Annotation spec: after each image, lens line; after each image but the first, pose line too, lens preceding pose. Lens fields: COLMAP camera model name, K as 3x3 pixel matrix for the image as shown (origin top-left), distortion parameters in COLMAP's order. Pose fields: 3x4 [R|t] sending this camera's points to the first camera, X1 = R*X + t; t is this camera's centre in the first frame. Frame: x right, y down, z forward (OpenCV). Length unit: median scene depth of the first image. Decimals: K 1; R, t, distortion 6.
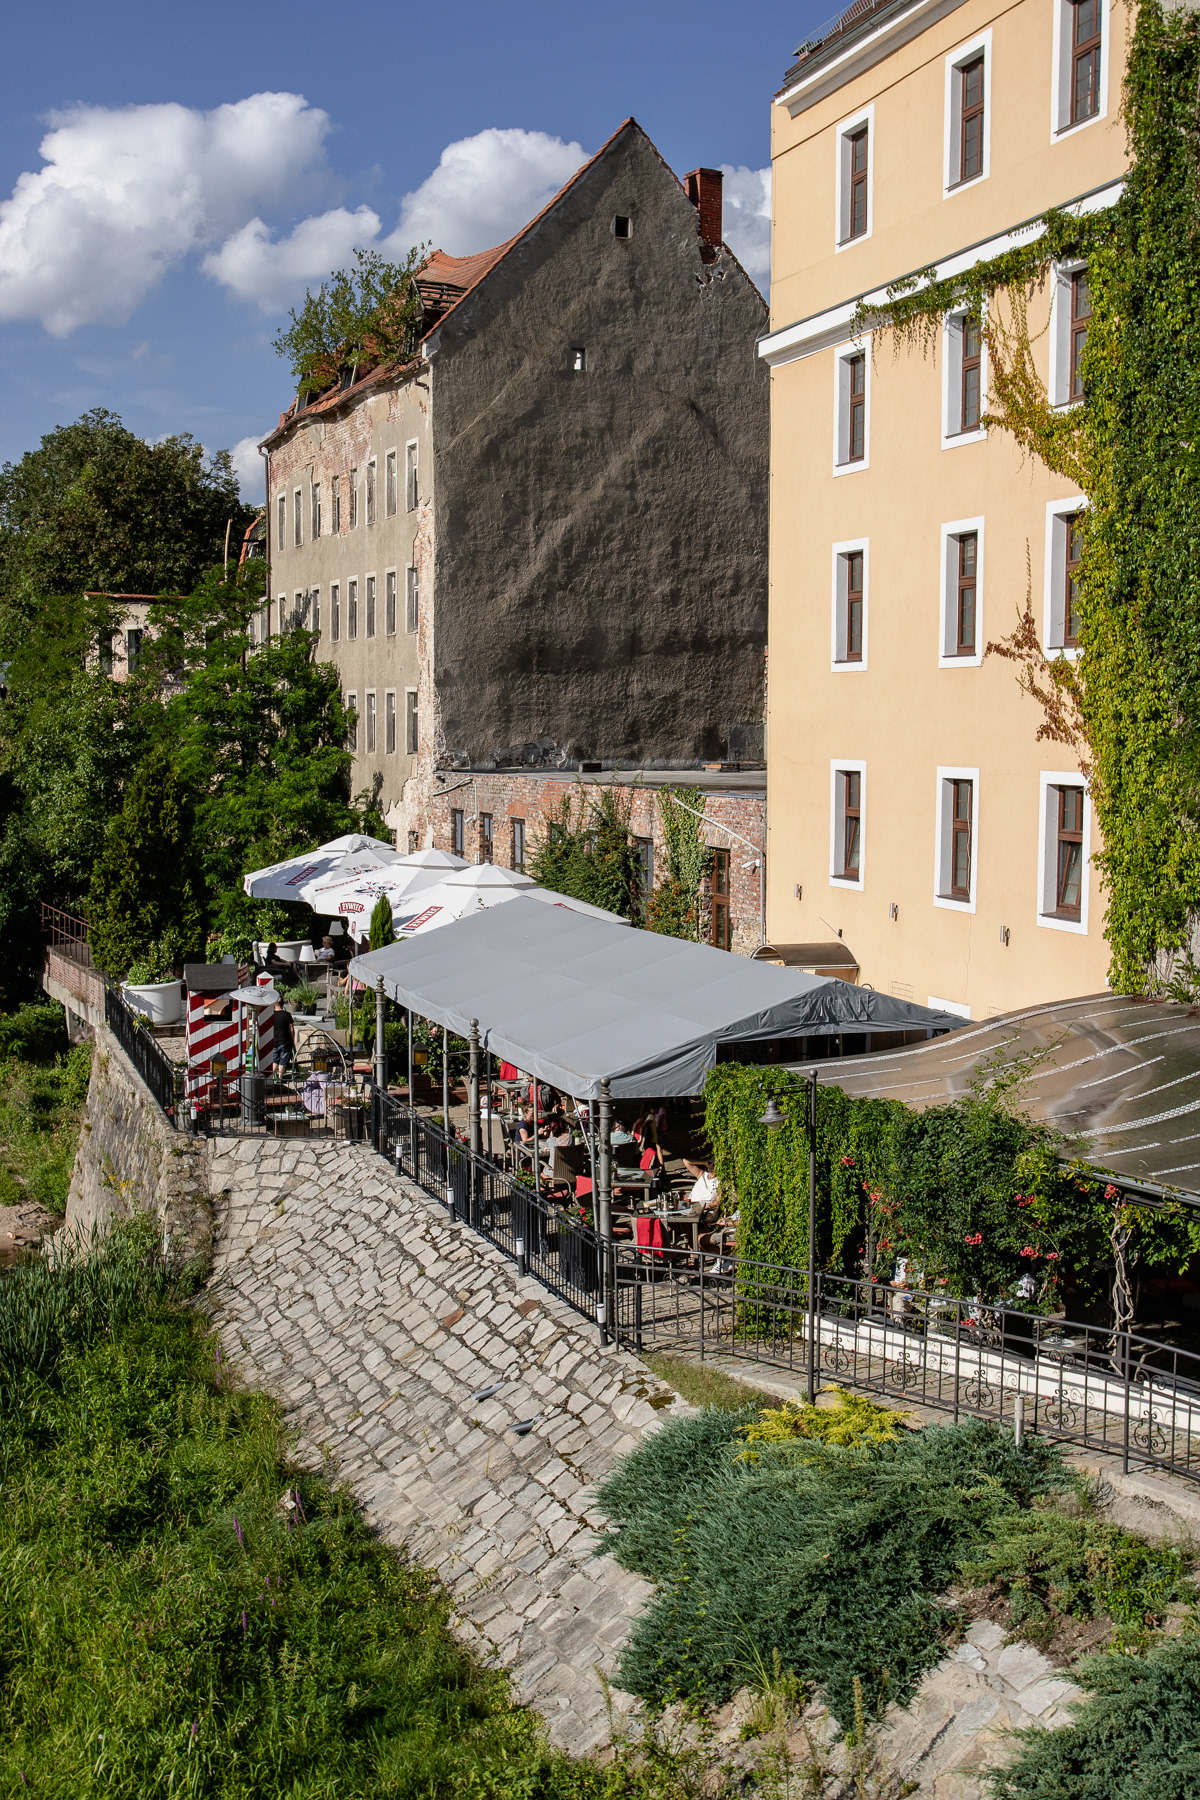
lens RADIAL K [[2067.1, 0, 592.5], [0, 2067.1, 893.9], [0, 0, 1]] dist [-0.006033, 0.000000]
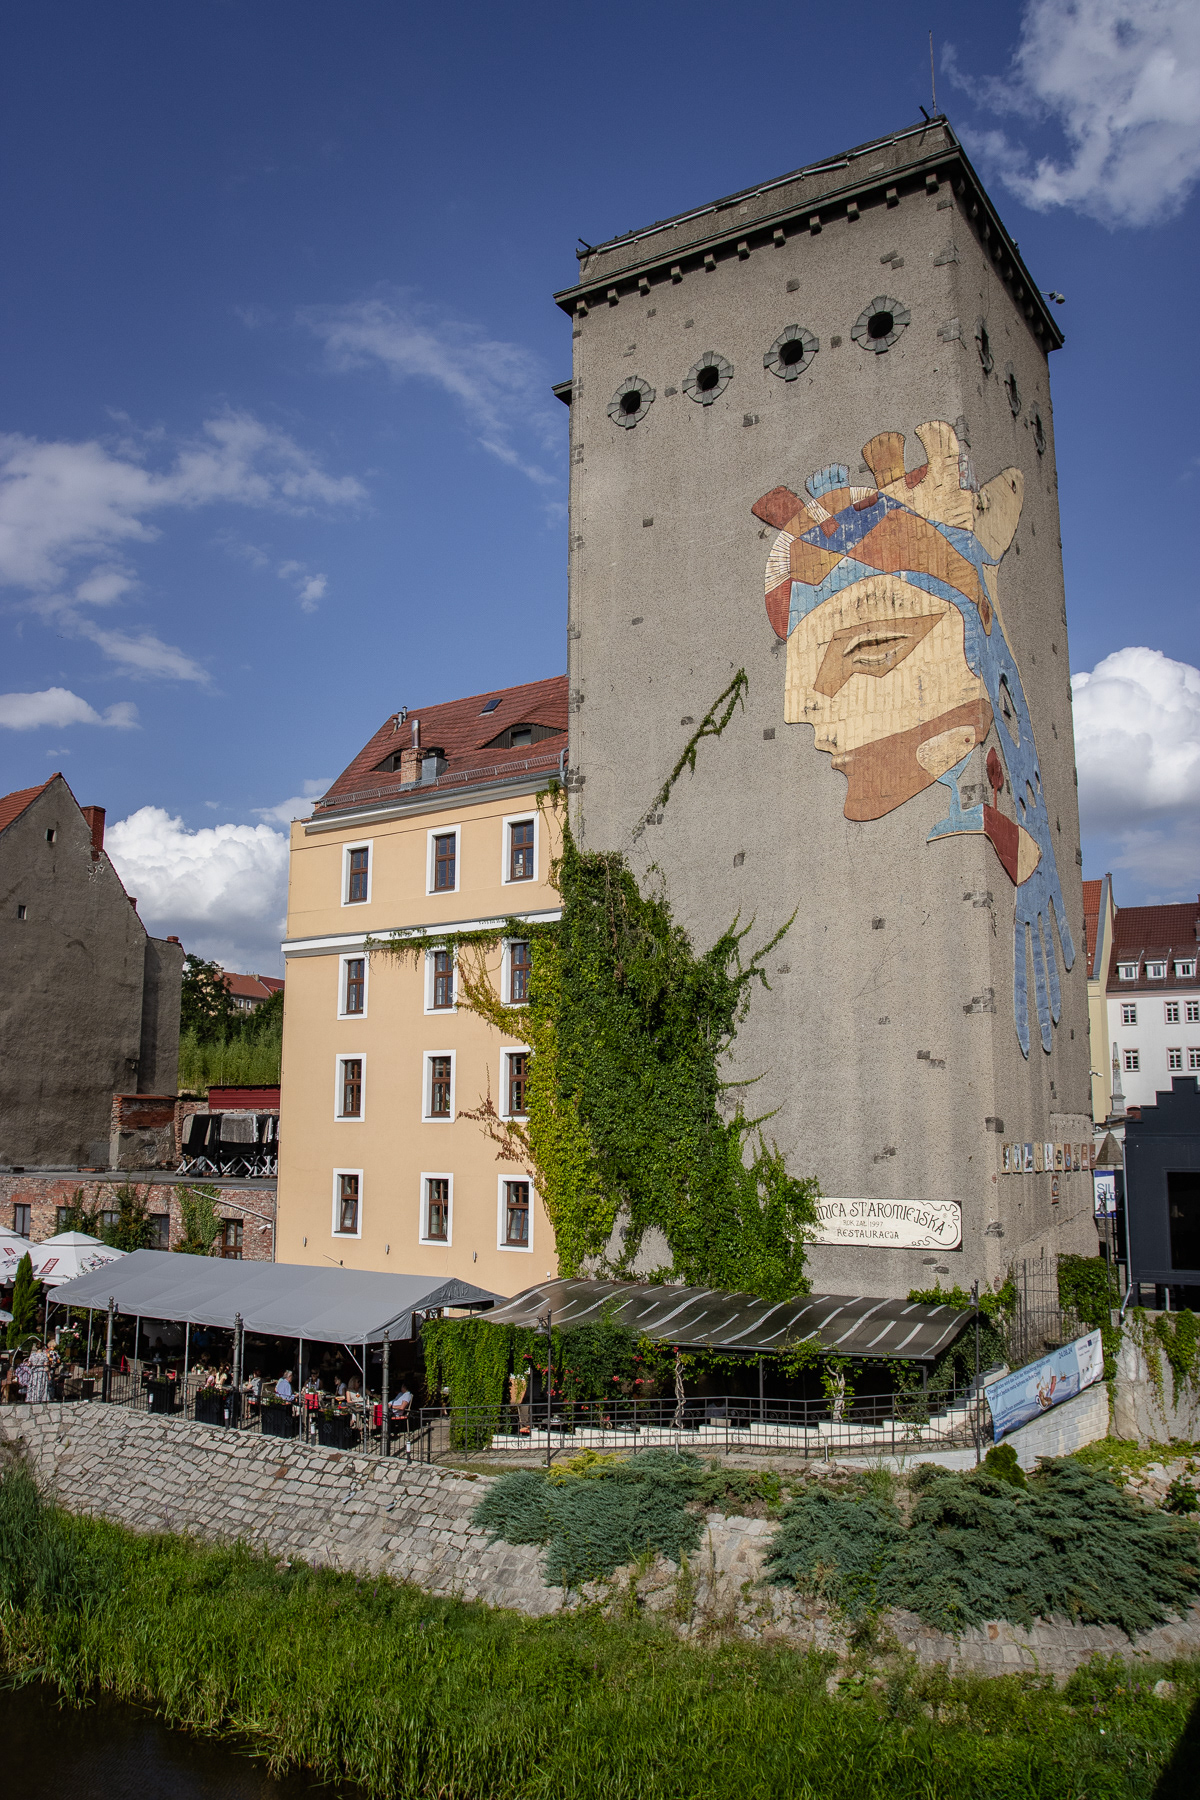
lens RADIAL K [[1425.9, 0, 600.4], [0, 1425.9, 901.0], [0, 0, 1]] dist [-0.060433, 0.001756]
pose [[0.806211, 0.104972, 0.582241, -0.528755], [0.040145, 0.972159, -0.230858, 0.007173], [-0.590264, 0.209494, 0.779551, -0.225018]]
